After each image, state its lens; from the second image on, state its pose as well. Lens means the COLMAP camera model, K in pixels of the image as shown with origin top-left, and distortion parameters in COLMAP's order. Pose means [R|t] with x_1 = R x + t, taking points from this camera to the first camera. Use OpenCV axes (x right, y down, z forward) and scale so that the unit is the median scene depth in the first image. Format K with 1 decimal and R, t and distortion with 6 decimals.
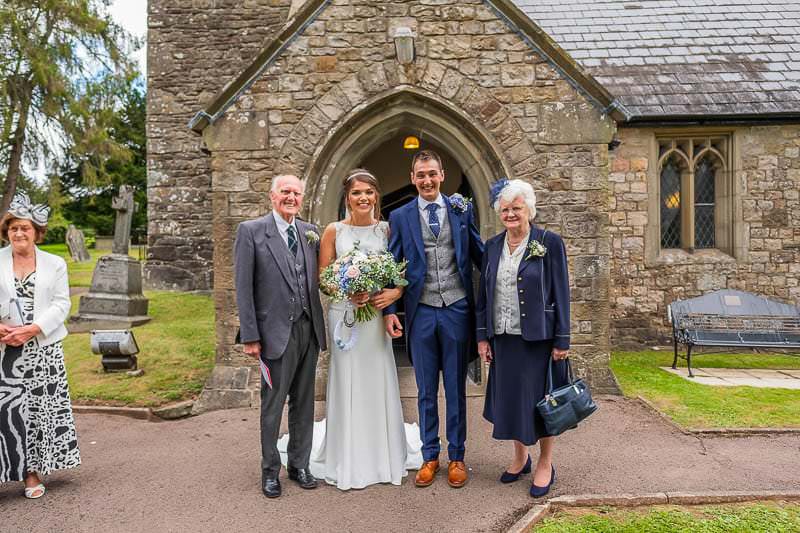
lens RADIAL K [[566.6, 0, 385.7], [0, 566.6, 285.1], [0, 0, 1]] dist [-0.014647, -0.002253]
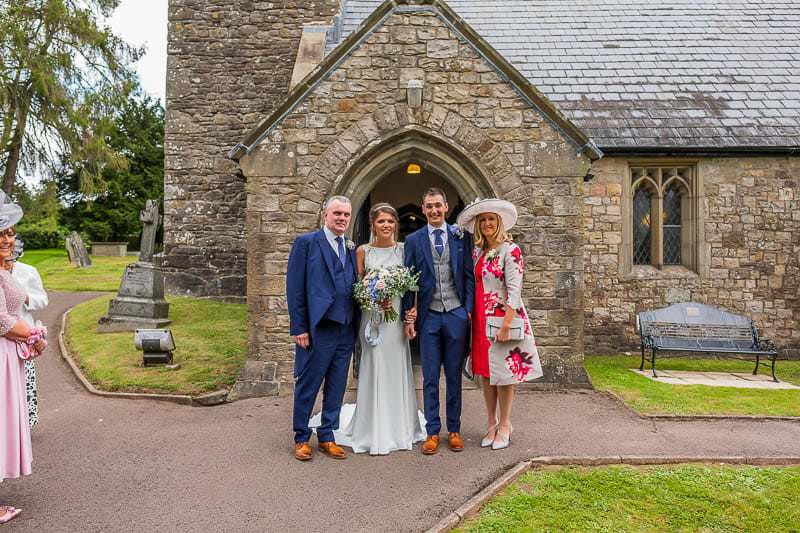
lens RADIAL K [[566.6, 0, 379.6], [0, 566.6, 281.8], [0, 0, 1]] dist [-0.014647, -0.002253]
pose [[0.999777, 0.015155, 0.014694, -0.034785], [-0.014819, 0.999633, -0.022686, 0.002150], [-0.015033, 0.022464, 0.999635, -0.126066]]
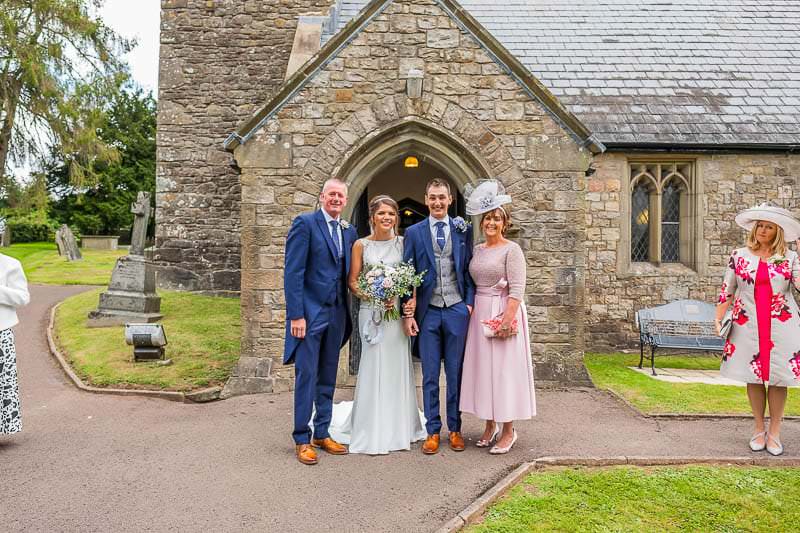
lens RADIAL K [[566.6, 0, 380.5], [0, 566.6, 282.1], [0, 0, 1]] dist [-0.014647, -0.002253]
pose [[0.999322, 0.021855, 0.029646, -0.041792], [-0.021412, 0.999656, -0.015172, 0.003457], [-0.029967, 0.014527, 0.999445, -0.107523]]
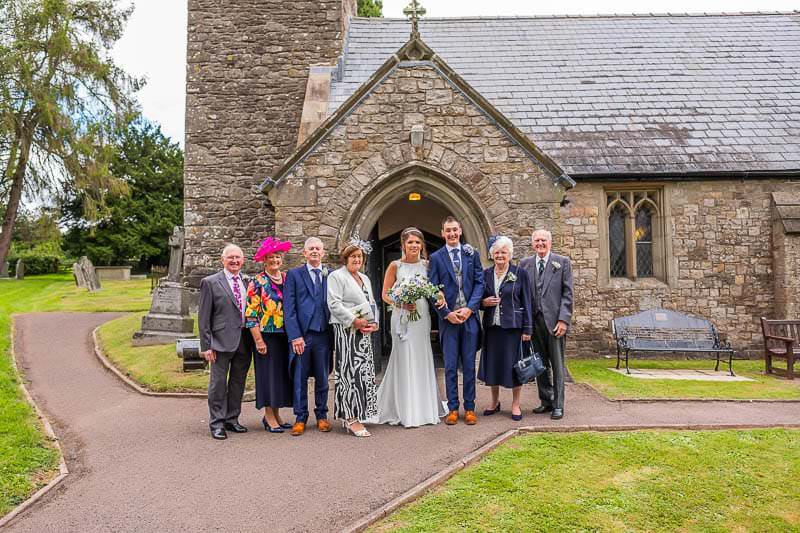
lens RADIAL K [[566.6, 0, 380.5], [0, 566.6, 283.3], [0, 0, 1]] dist [-0.014647, -0.002253]
pose [[0.999652, -0.000796, 0.026350, -0.064585], [0.002265, 0.998441, -0.055775, 0.019493], [-0.026264, 0.055815, 0.998096, -0.272590]]
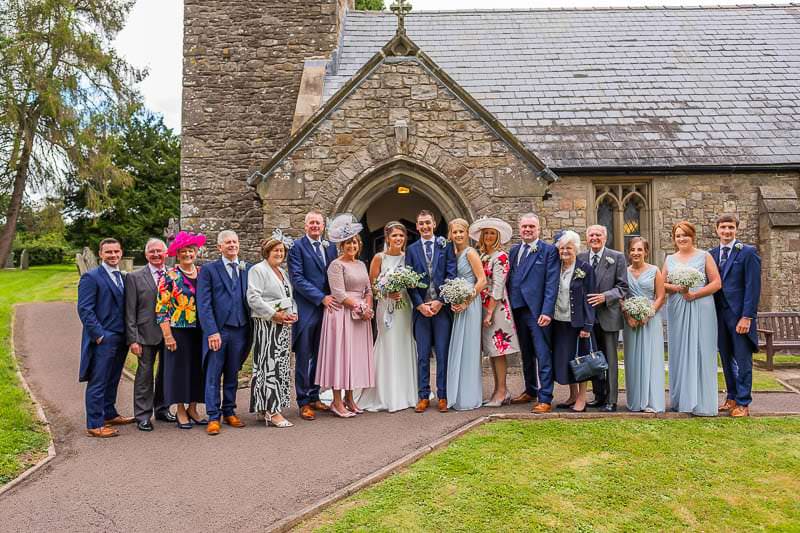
lens RADIAL K [[566.6, 0, 379.6], [0, 566.6, 283.2], [0, 0, 1]] dist [-0.014647, -0.002253]
pose [[0.999851, 0.002492, 0.017105, -0.030872], [-0.001792, 0.999164, -0.040853, 0.020301], [-0.017193, 0.040816, 0.999019, -0.297542]]
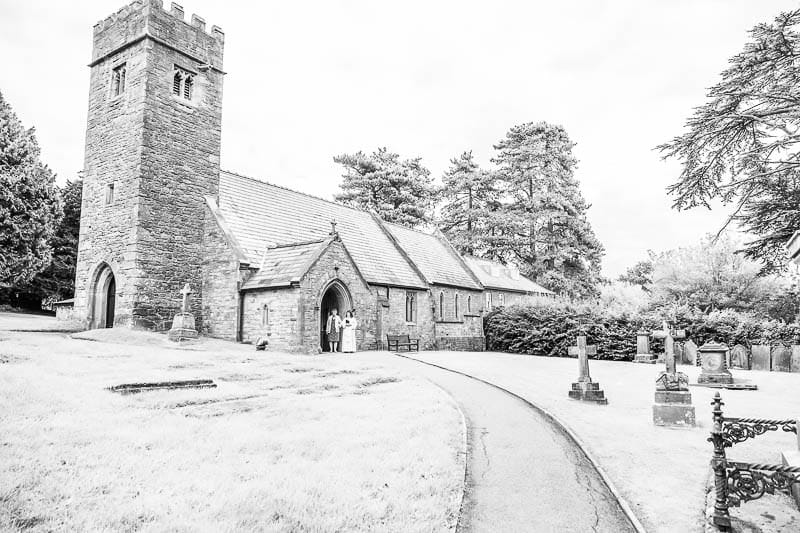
lens RADIAL K [[566.6, 0, 369.2], [0, 566.6, 275.8], [0, 0, 1]] dist [-0.014647, -0.002253]
pose [[0.566440, 0.099054, 0.818129, -2.277984], [0.021685, 0.990615, -0.134951, 0.143207], [-0.823818, 0.094183, 0.558976, -1.059973]]
